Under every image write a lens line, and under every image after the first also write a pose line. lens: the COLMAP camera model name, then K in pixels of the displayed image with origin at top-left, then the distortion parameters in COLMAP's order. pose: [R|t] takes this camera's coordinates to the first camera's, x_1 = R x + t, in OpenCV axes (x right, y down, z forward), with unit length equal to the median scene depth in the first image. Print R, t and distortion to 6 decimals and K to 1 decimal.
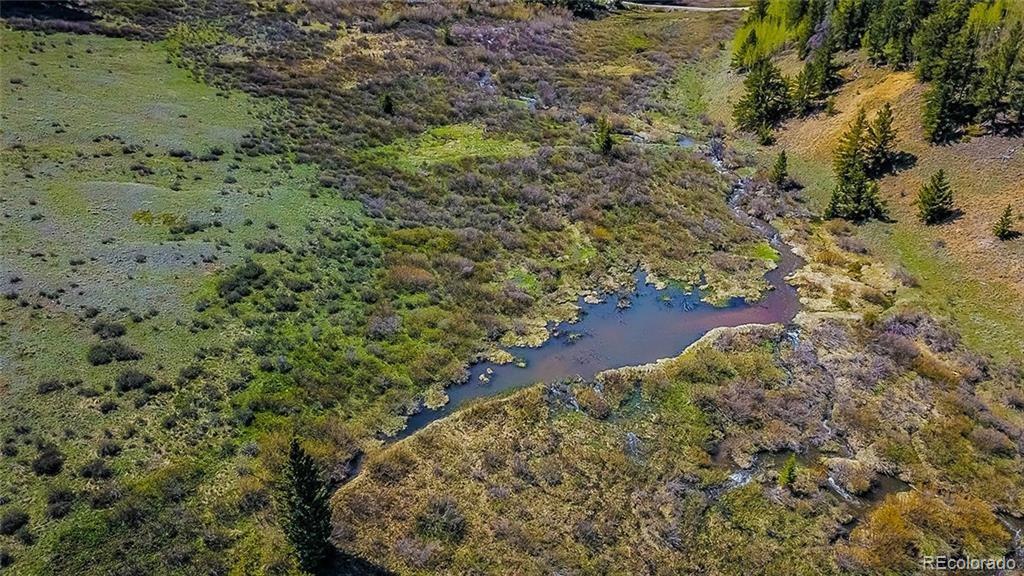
lens RADIAL K [[782.7, 0, 516.9], [0, 782.7, 284.0], [0, 0, 1]] dist [0.009508, -0.008852]
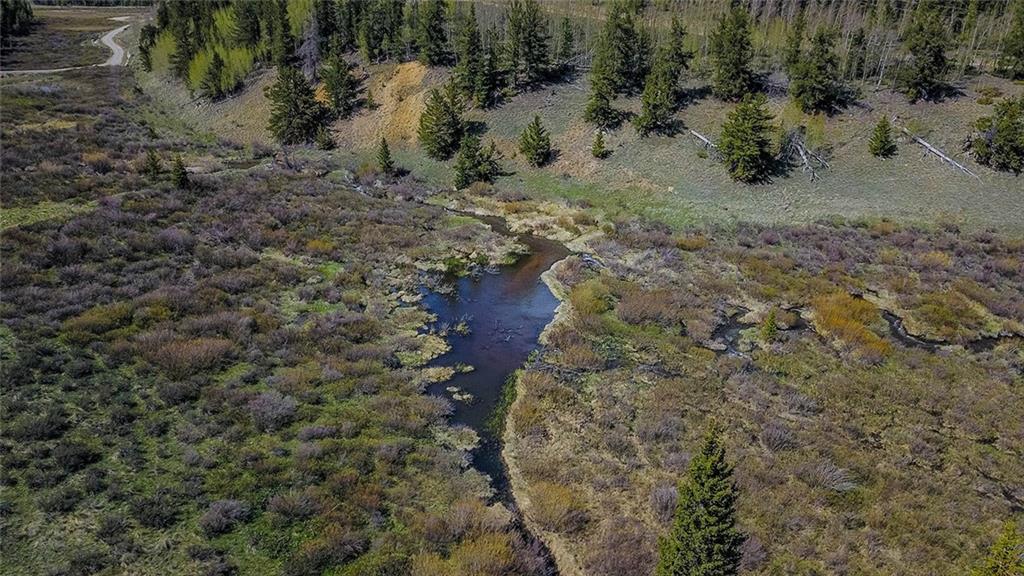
lens RADIAL K [[782.7, 0, 515.9], [0, 782.7, 293.3], [0, 0, 1]] dist [0.009508, -0.008852]
pose [[0.586847, -0.295904, 0.753692, -0.356500], [0.375665, 0.924086, 0.070297, -0.000834], [-0.717277, 0.241882, 0.653458, 0.311694]]
